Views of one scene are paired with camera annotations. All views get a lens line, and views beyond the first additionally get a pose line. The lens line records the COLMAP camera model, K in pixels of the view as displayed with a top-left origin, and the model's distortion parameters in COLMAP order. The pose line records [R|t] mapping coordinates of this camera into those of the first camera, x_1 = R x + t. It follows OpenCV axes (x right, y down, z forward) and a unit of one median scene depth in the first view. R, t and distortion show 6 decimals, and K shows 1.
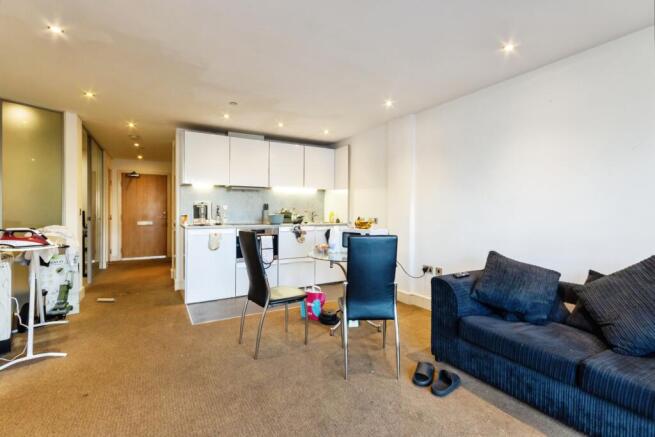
lens RADIAL K [[294.2, 0, 327.5], [0, 294.2, 218.5], [0, 0, 1]] dist [0.002452, -0.000052]
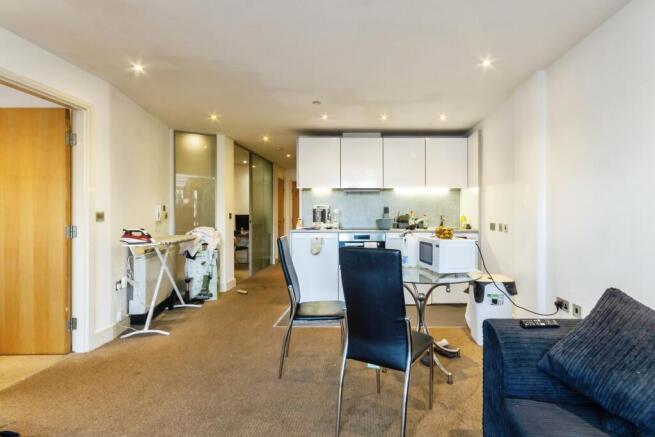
lens RADIAL K [[312.7, 0, 327.5], [0, 312.7, 218.5], [0, 0, 1]] dist [0.005191, -0.000329]
pose [[0.870506, 0.003732, -0.492144, 0.180008], [-0.010202, 0.999893, -0.010463, -0.002606], [0.492052, 0.014129, 0.870451, 0.113428]]
